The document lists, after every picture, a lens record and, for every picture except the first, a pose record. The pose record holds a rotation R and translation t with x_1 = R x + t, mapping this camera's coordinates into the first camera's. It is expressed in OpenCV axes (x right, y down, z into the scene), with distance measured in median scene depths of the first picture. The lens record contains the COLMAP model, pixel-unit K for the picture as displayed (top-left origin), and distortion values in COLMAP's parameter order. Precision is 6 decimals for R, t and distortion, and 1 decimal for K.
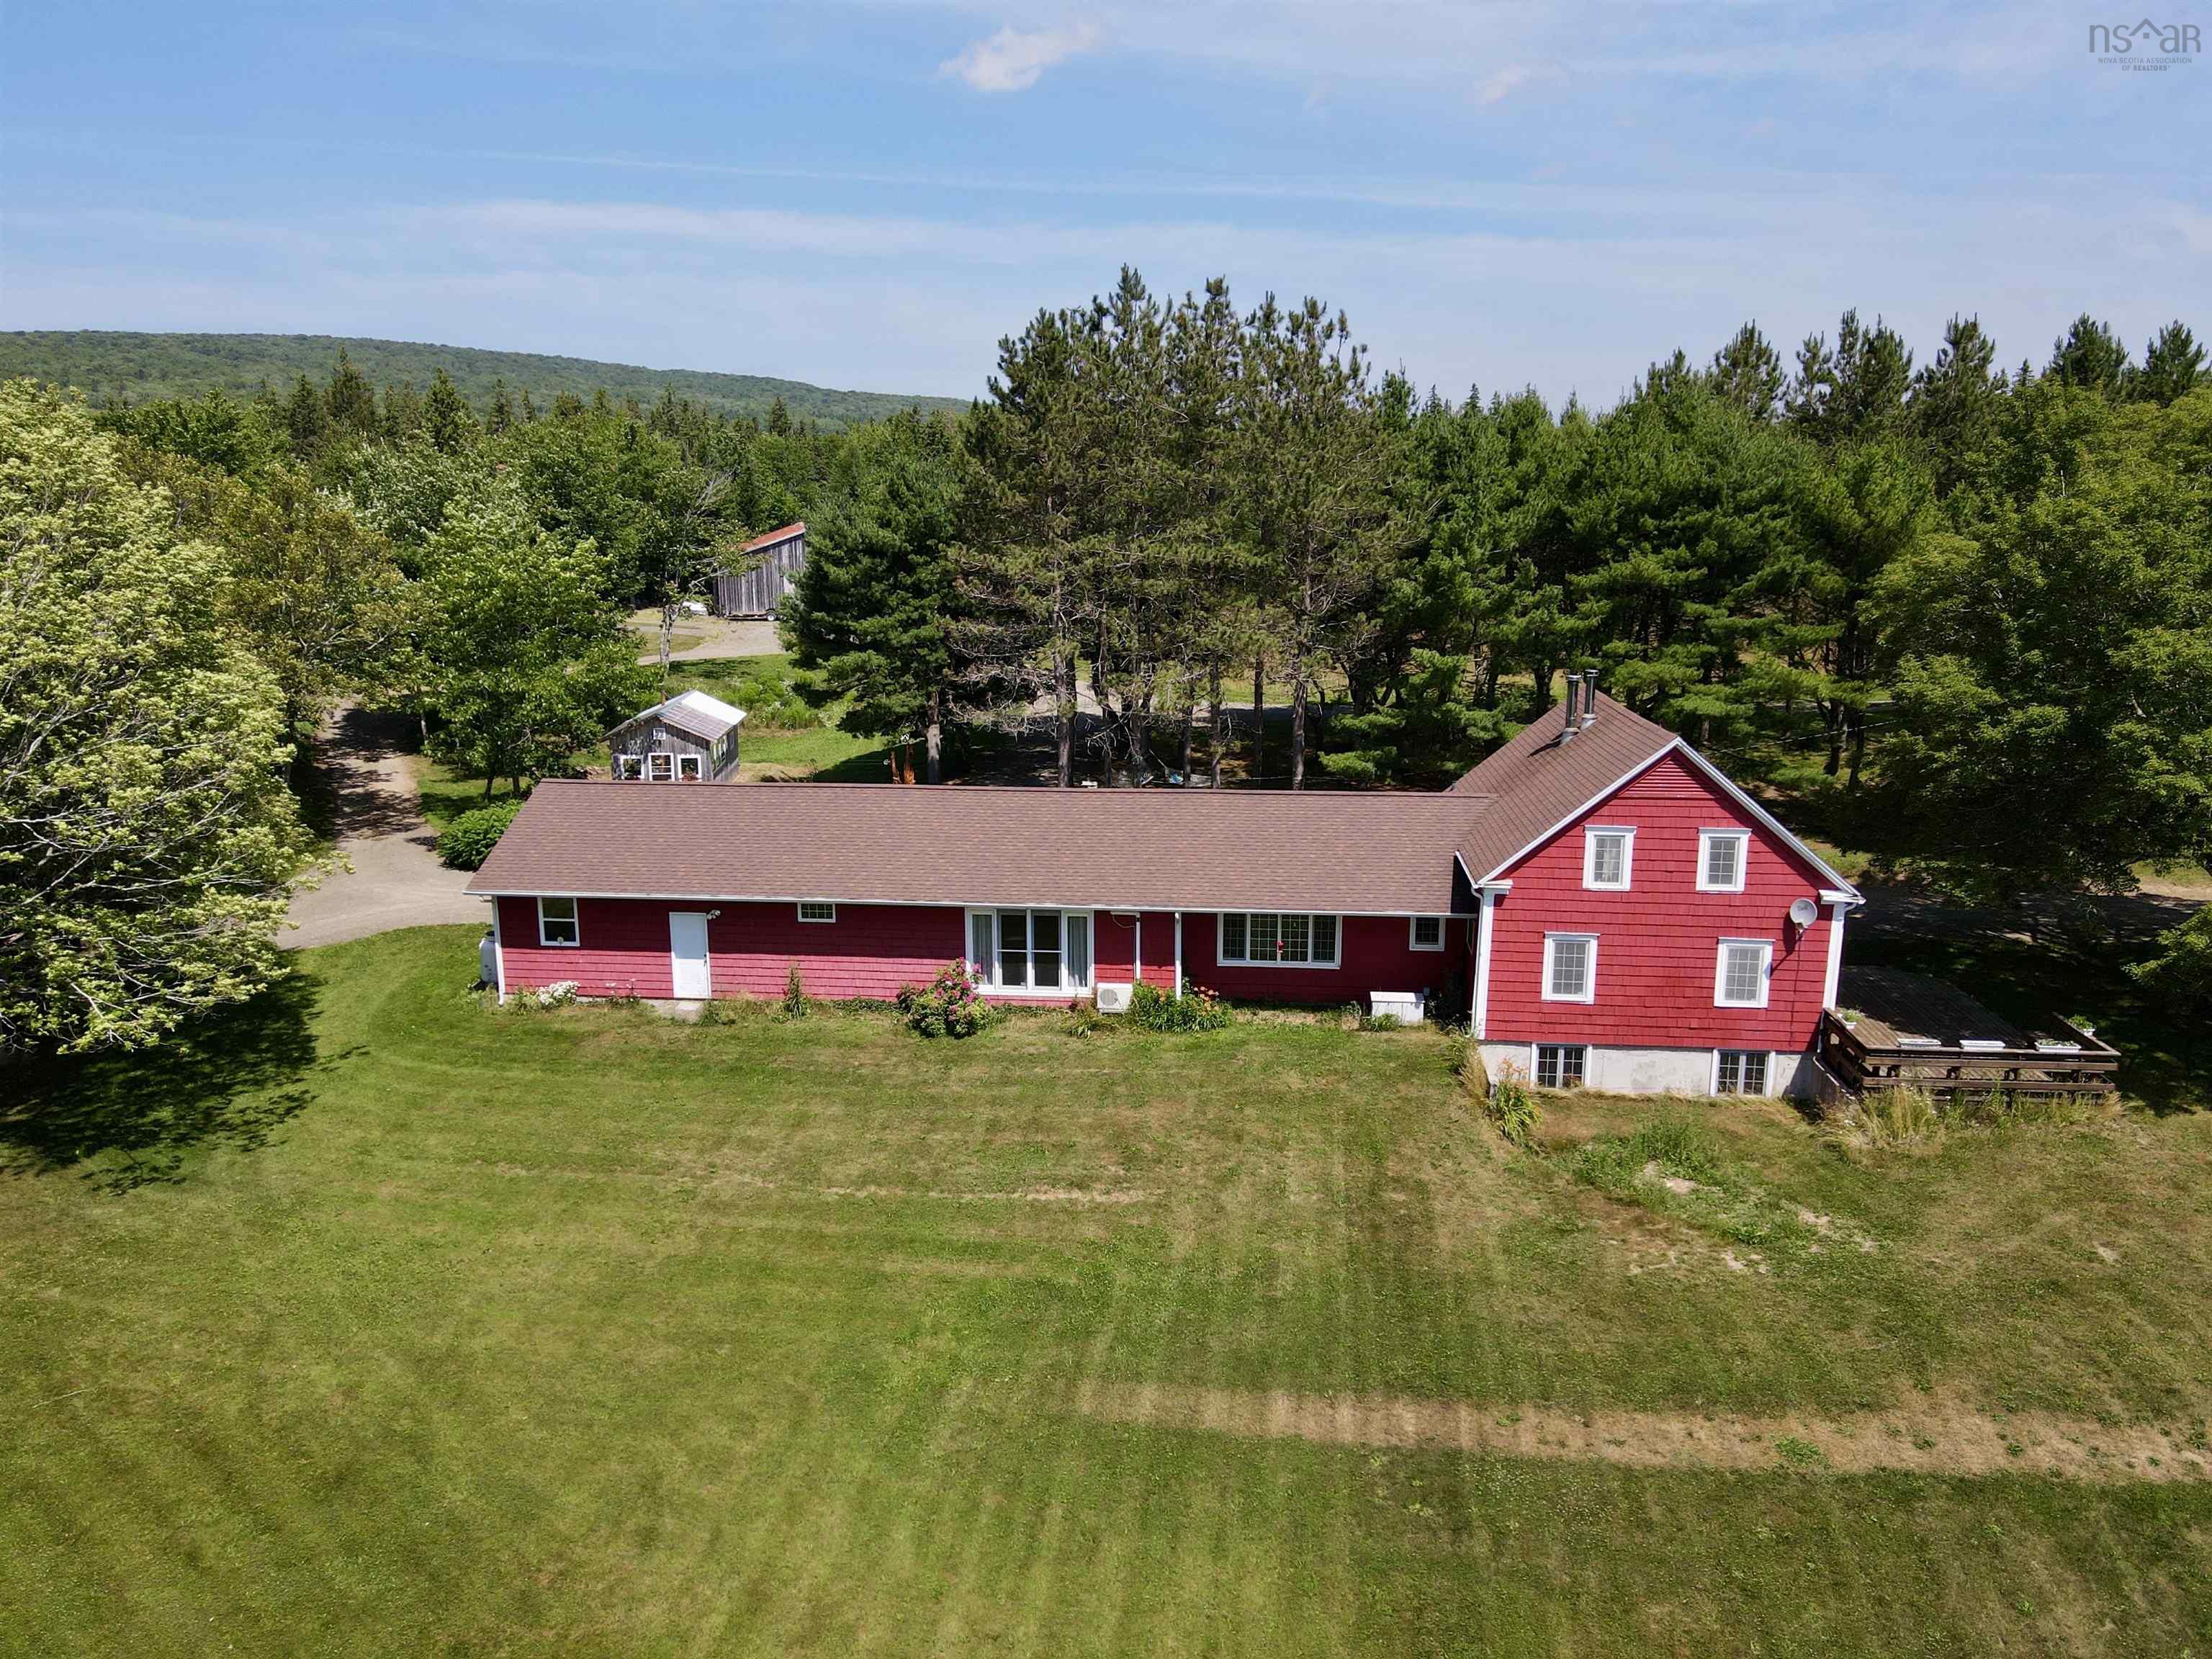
lens RADIAL K [[1642.4, 0, 1106.0], [0, 1642.4, 829.5], [0, 0, 1]] dist [-0.013260, 0.046667]
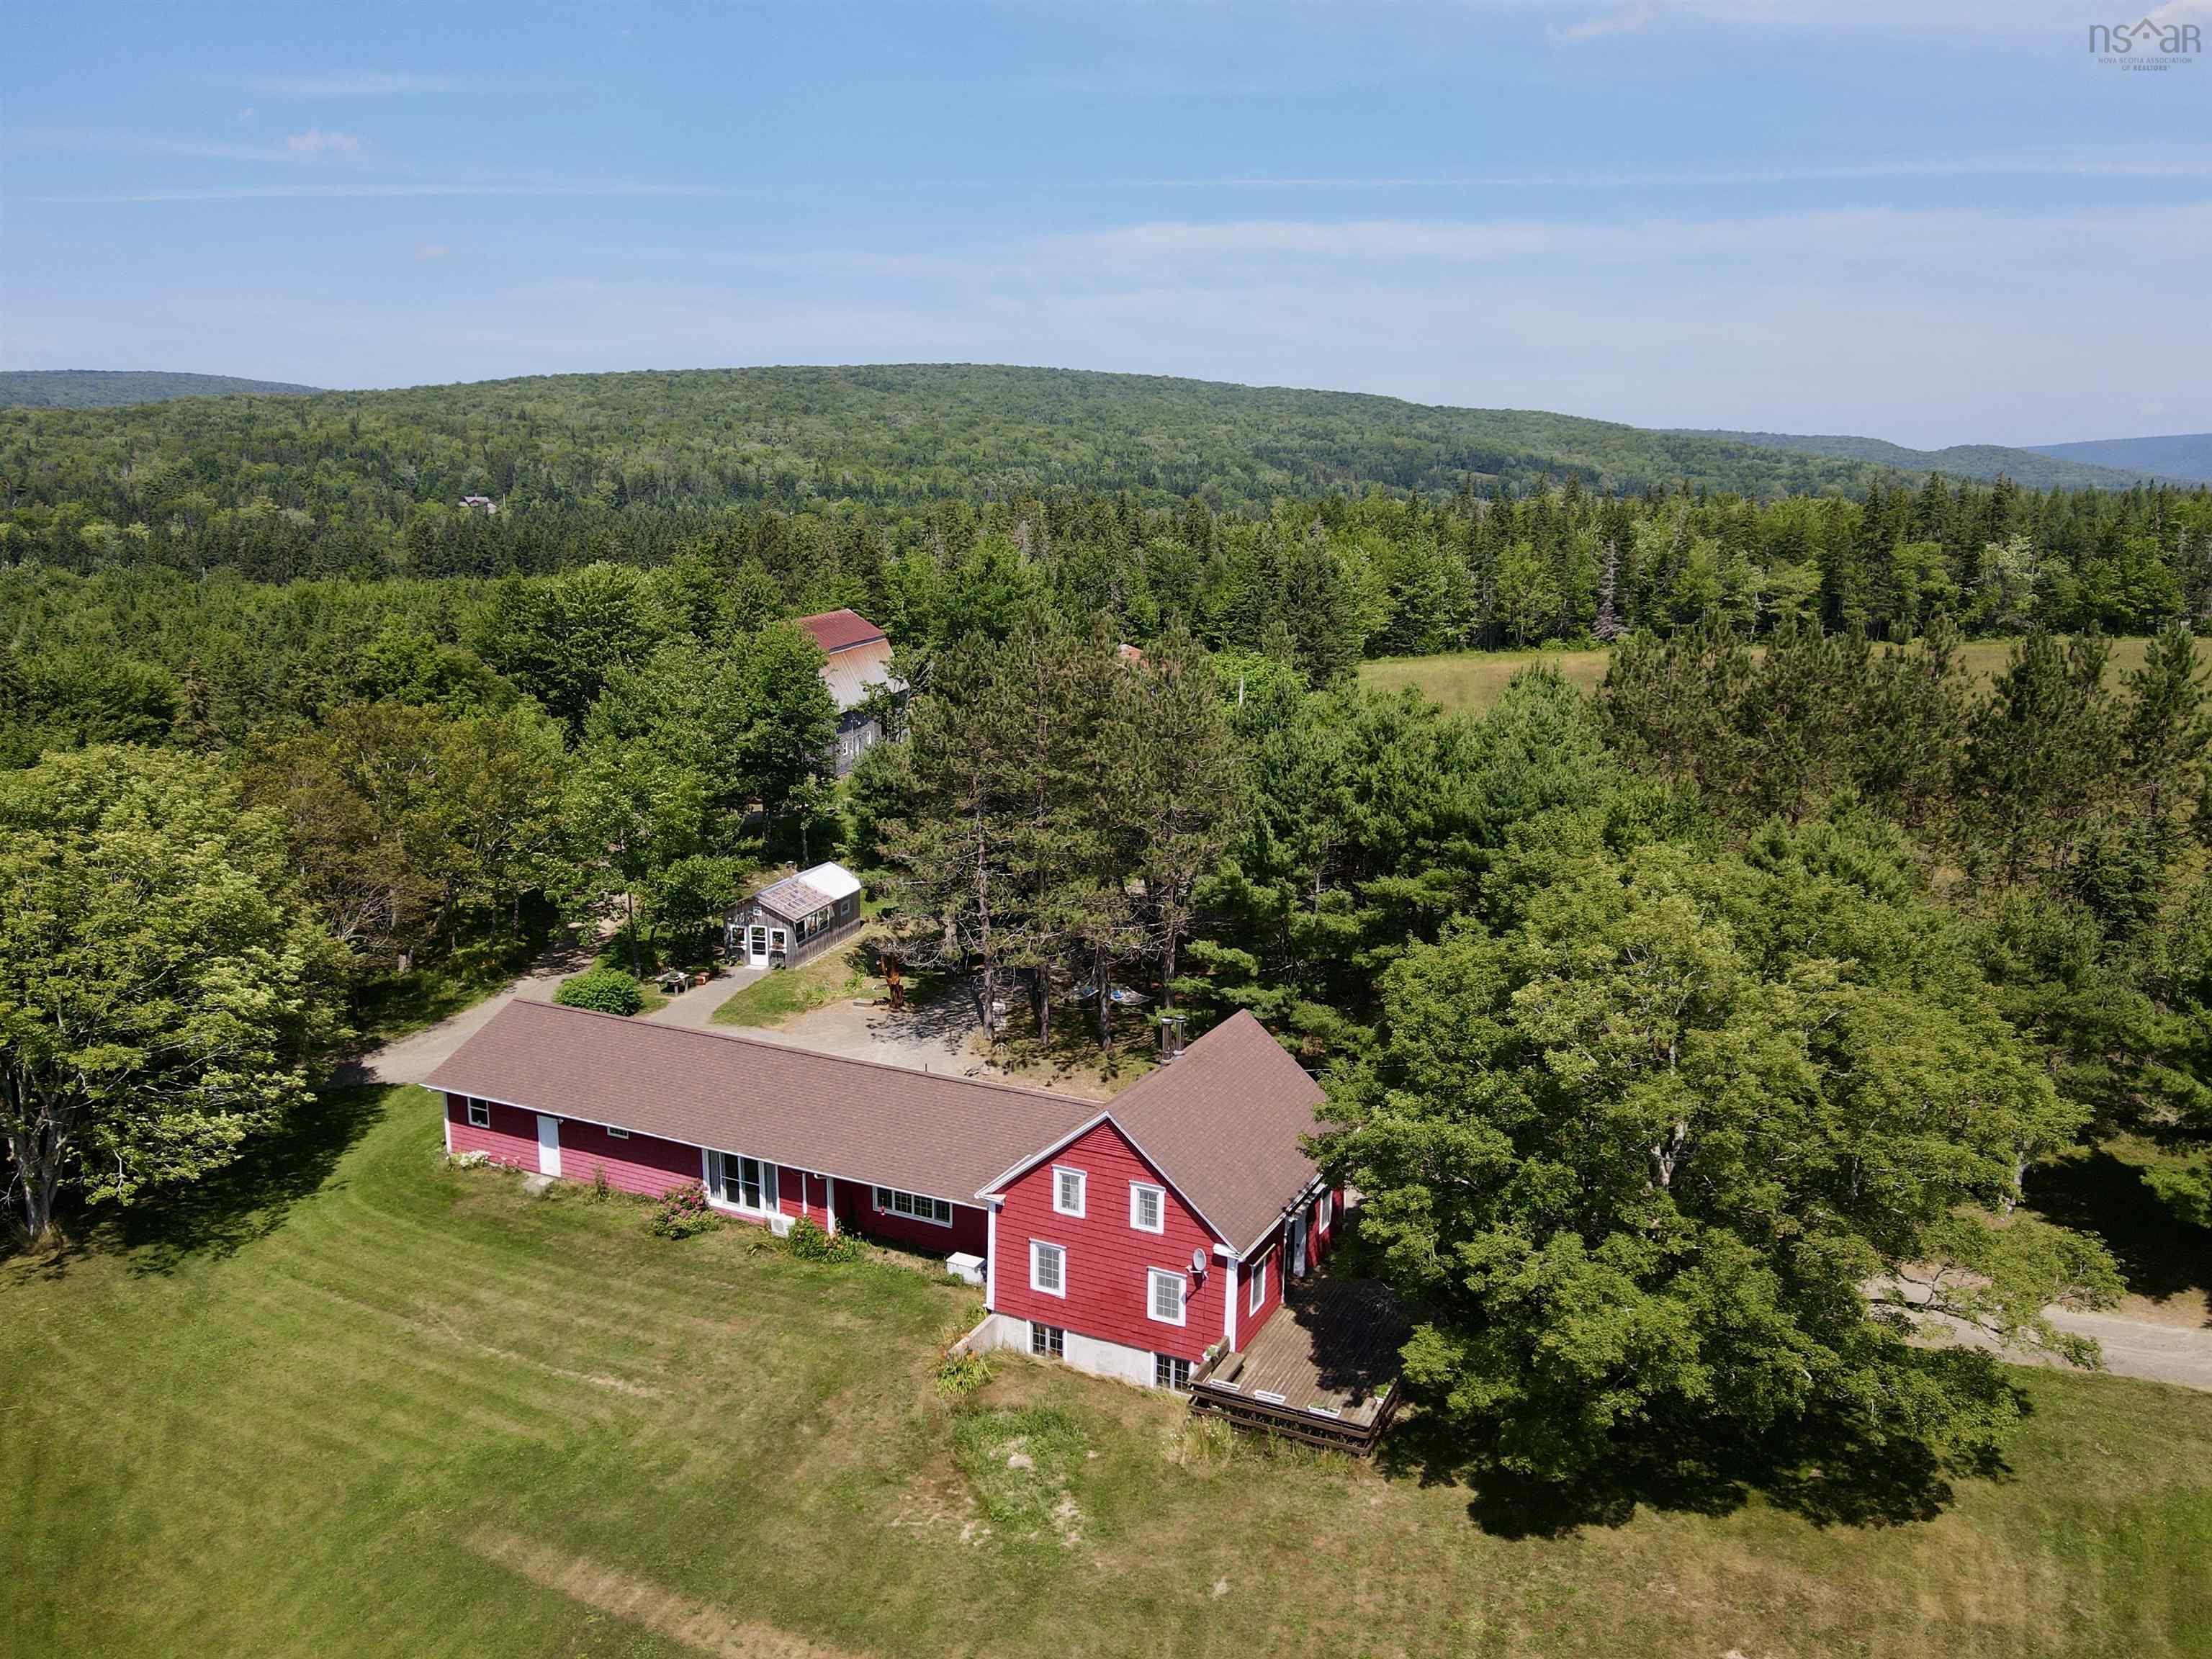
lens RADIAL K [[1635.3, 0, 1102.3], [0, 1635.3, 849.7], [0, 0, 1]] dist [-0.021247, 0.052691]
pose [[0.936091, 0.077929, -0.343016, 0.729322], [-0.074246, 0.996954, 0.023877, -0.274464], [0.343832, 0.003116, 0.939026, -0.189129]]
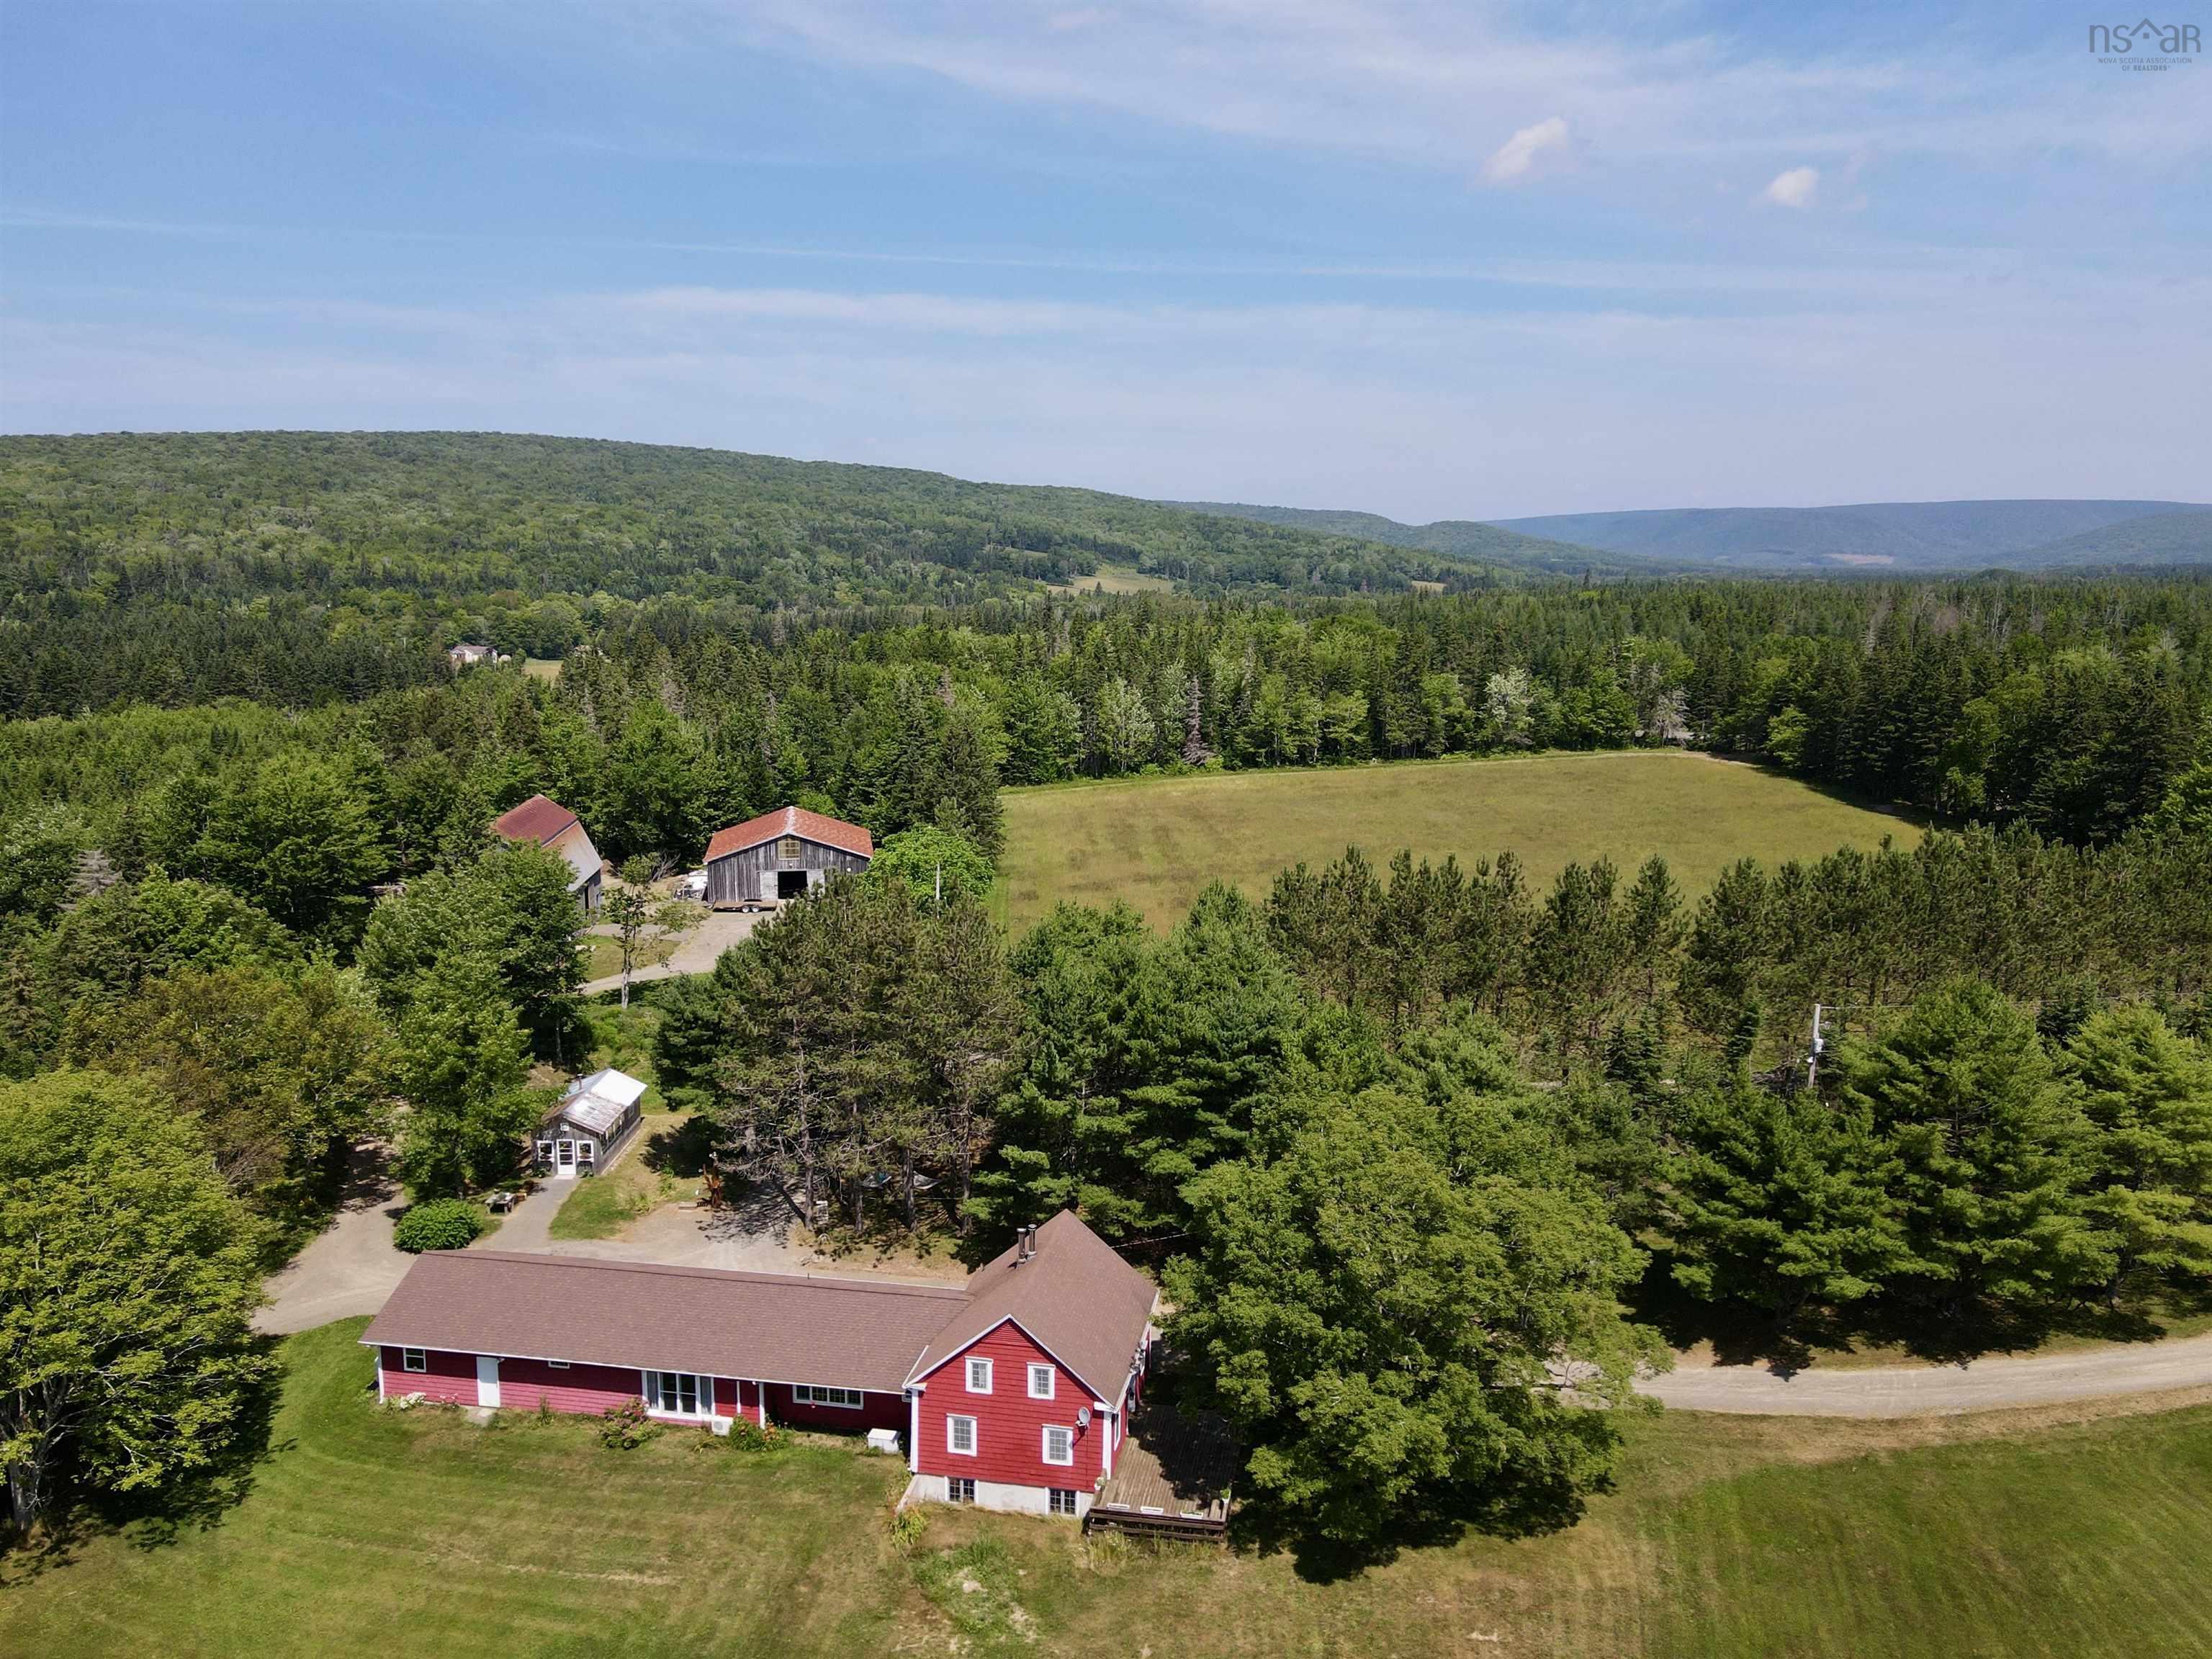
lens RADIAL K [[1642.4, 0, 1106.0], [0, 1642.4, 829.5], [0, 0, 1]] dist [-0.013260, 0.046667]
pose [[0.996369, 0.018029, -0.083204, 0.558047], [-0.021340, 0.999008, -0.039077, -0.479257], [0.082417, 0.040710, 0.995766, -0.714492]]
